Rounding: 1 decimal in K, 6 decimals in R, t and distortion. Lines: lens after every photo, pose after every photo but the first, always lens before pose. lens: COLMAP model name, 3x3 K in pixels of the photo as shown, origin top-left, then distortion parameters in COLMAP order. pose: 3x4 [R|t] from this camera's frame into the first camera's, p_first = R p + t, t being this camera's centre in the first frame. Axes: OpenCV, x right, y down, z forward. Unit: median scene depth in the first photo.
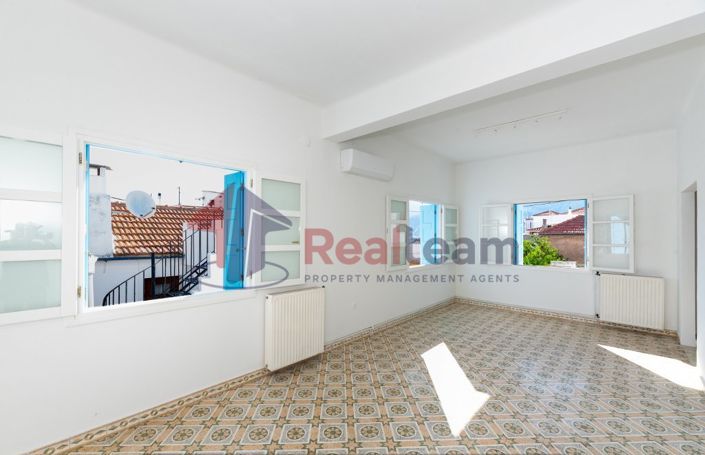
lens RADIAL K [[298.8, 0, 346.7], [0, 298.8, 232.1], [0, 0, 1]] dist [-0.000760, 0.000795]
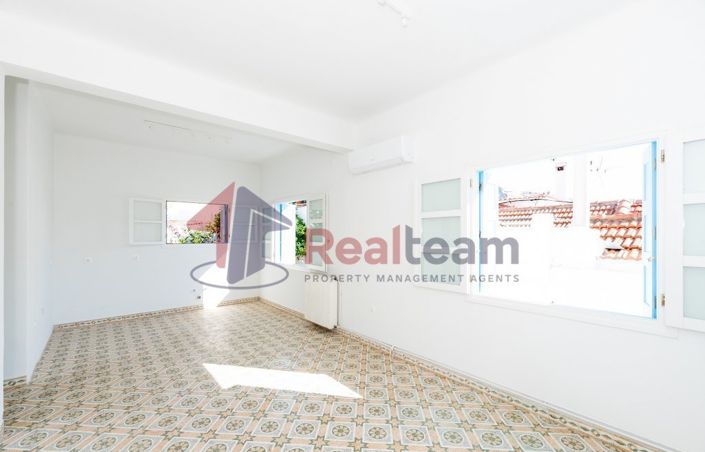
lens RADIAL K [[295.8, 0, 347.1], [0, 295.8, 230.3], [0, 0, 1]] dist [0.004504, -0.000192]
pose [[-0.122218, -0.020601, -0.992289, 1.122184], [0.011567, 0.999687, -0.022180, 0.017884], [0.992436, -0.014189, -0.121942, 1.202389]]
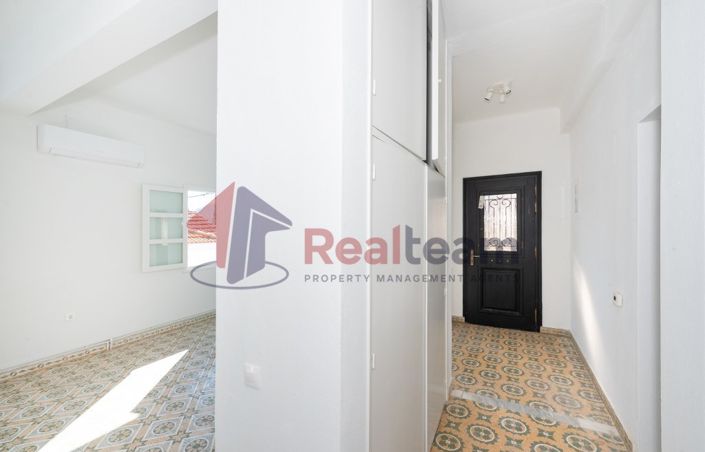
lens RADIAL K [[295.8, 0, 351.5], [0, 295.8, 229.0], [0, 0, 1]] dist [0.004504, -0.000192]
pose [[0.968474, -0.015465, 0.248636, 0.665677], [0.012680, 0.999838, 0.012801, 0.002275], [-0.248793, -0.009245, 0.968512, 0.024299]]
